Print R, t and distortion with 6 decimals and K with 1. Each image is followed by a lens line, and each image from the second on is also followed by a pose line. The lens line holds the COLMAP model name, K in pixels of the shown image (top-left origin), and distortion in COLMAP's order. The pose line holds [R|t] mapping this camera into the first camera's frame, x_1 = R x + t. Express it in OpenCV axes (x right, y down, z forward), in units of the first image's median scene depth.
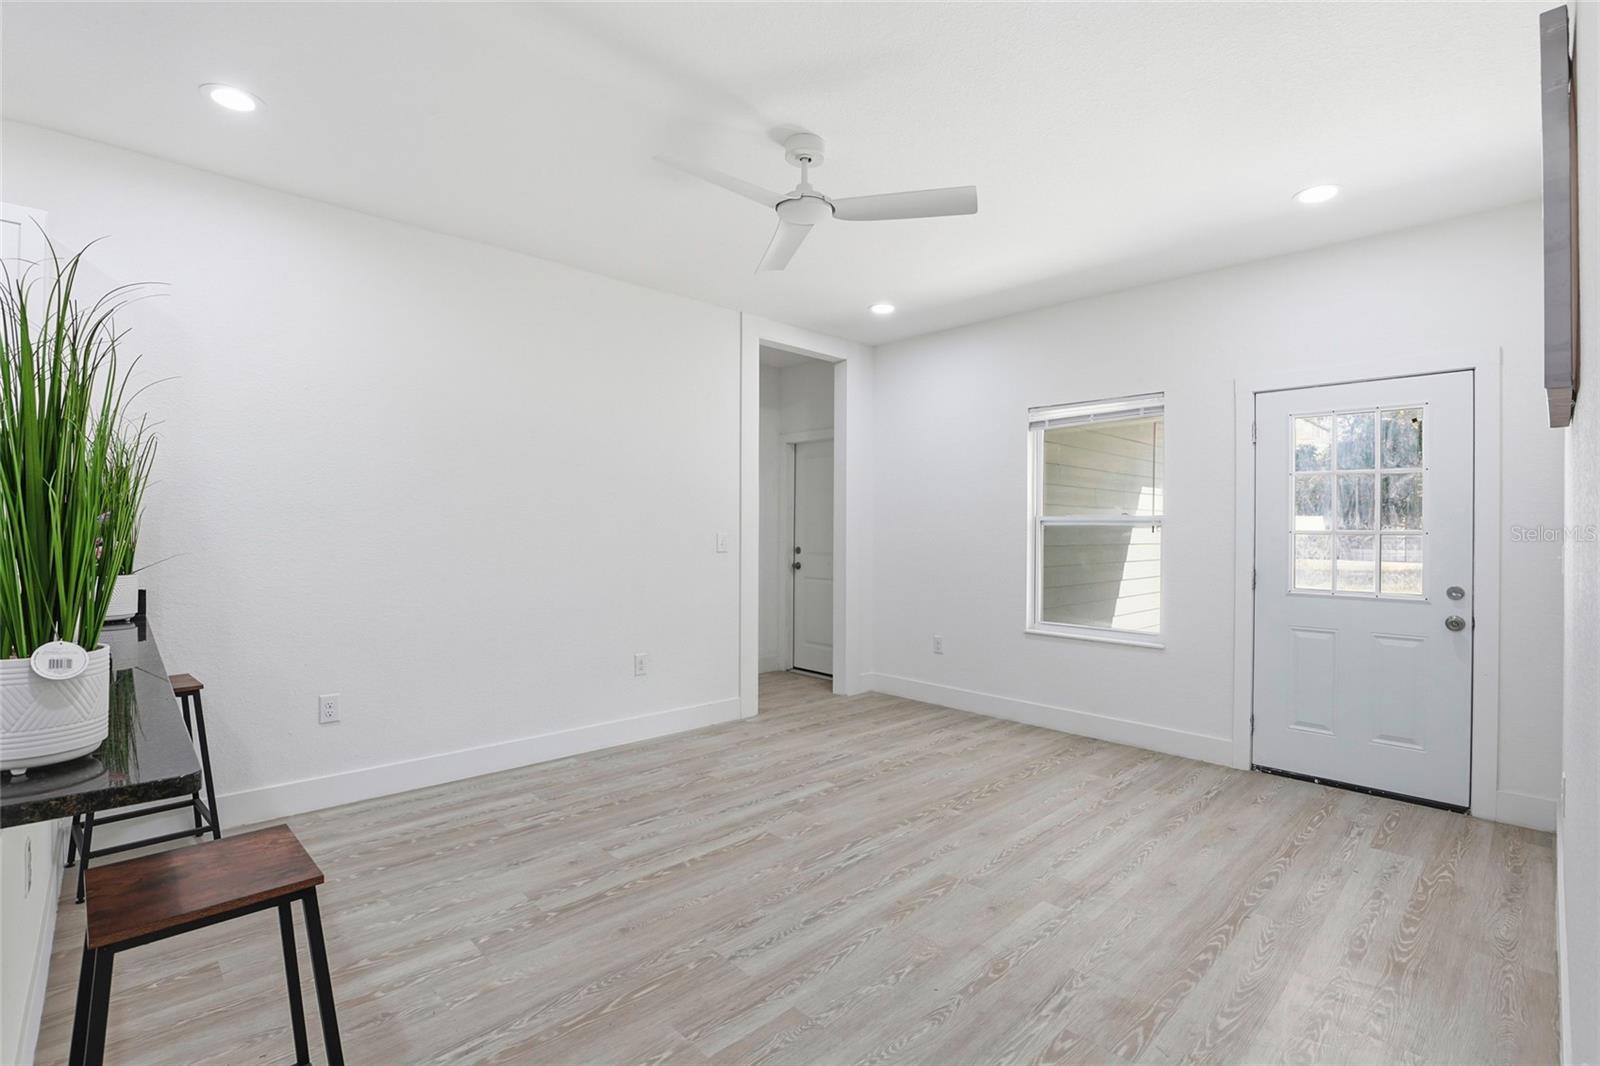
lens RADIAL K [[739.3, 0, 796.7], [0, 739.3, 524.4], [0, 0, 1]] dist [-0.005268, -0.000620]
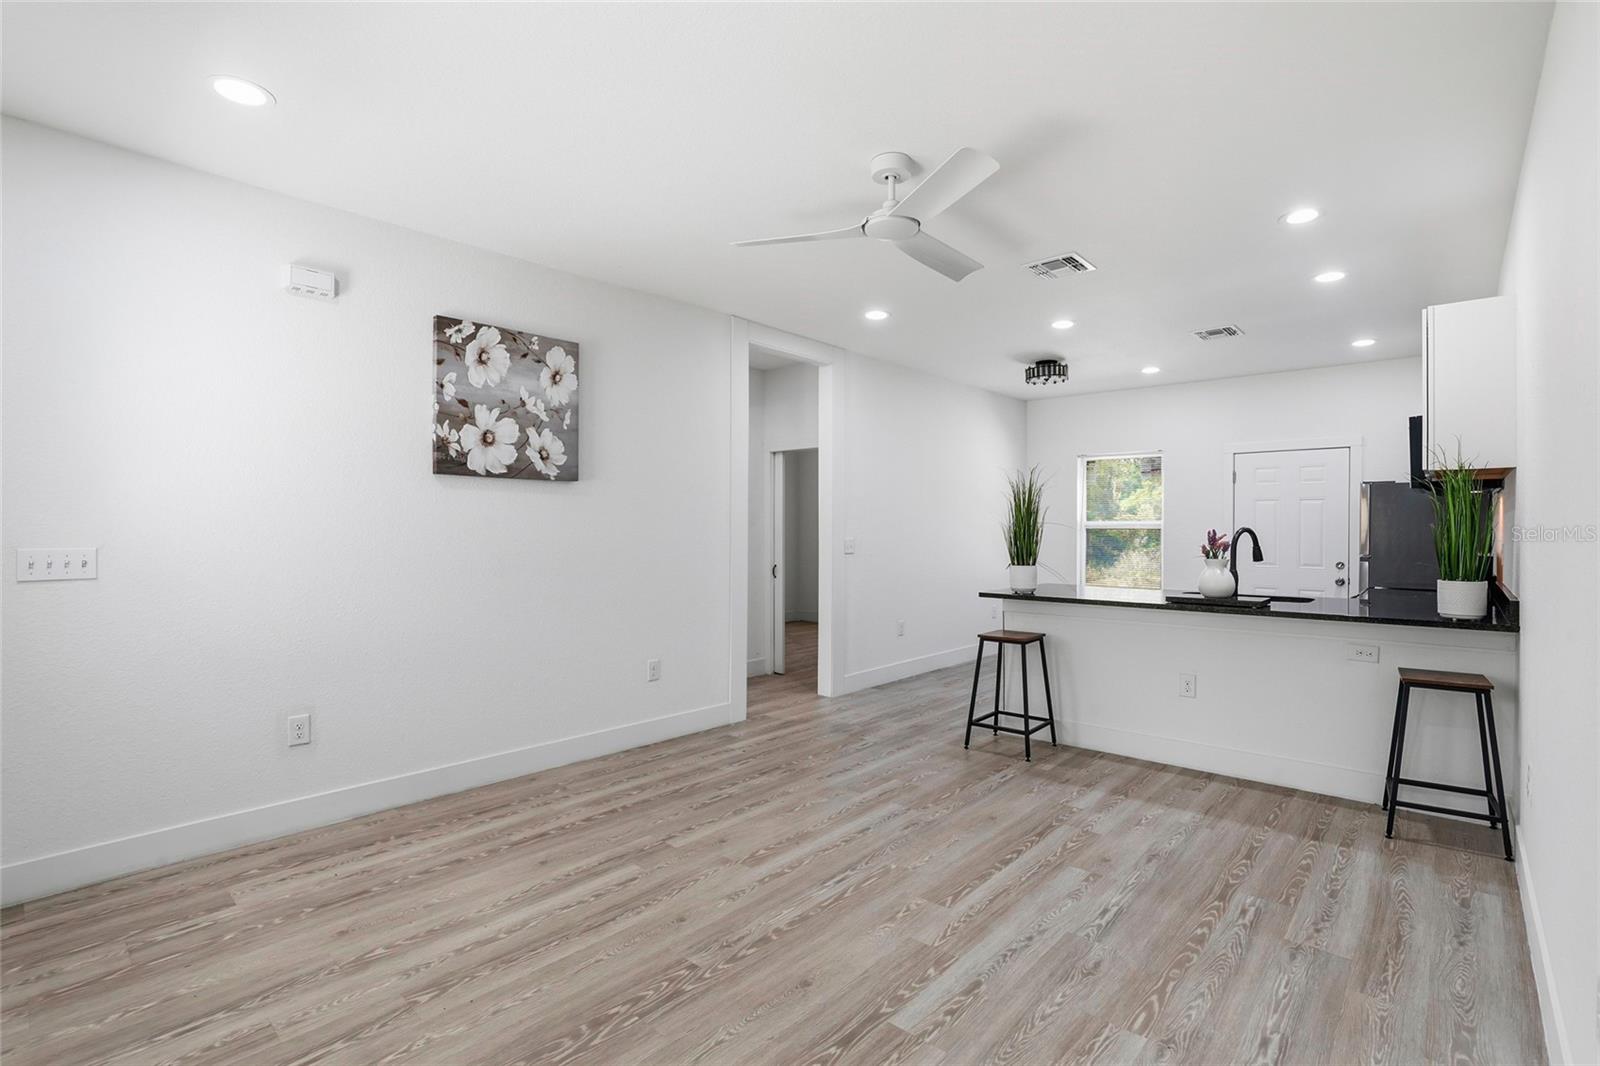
lens RADIAL K [[739.3, 0, 792.5], [0, 739.3, 532.4], [0, 0, 1]] dist [-0.005268, -0.000620]
pose [[-0.997695, -0.012162, -0.066752, 0.207116], [-0.012219, 0.999925, 0.000435, 0.001007], [0.066742, 0.001249, -0.997769, 1.951650]]
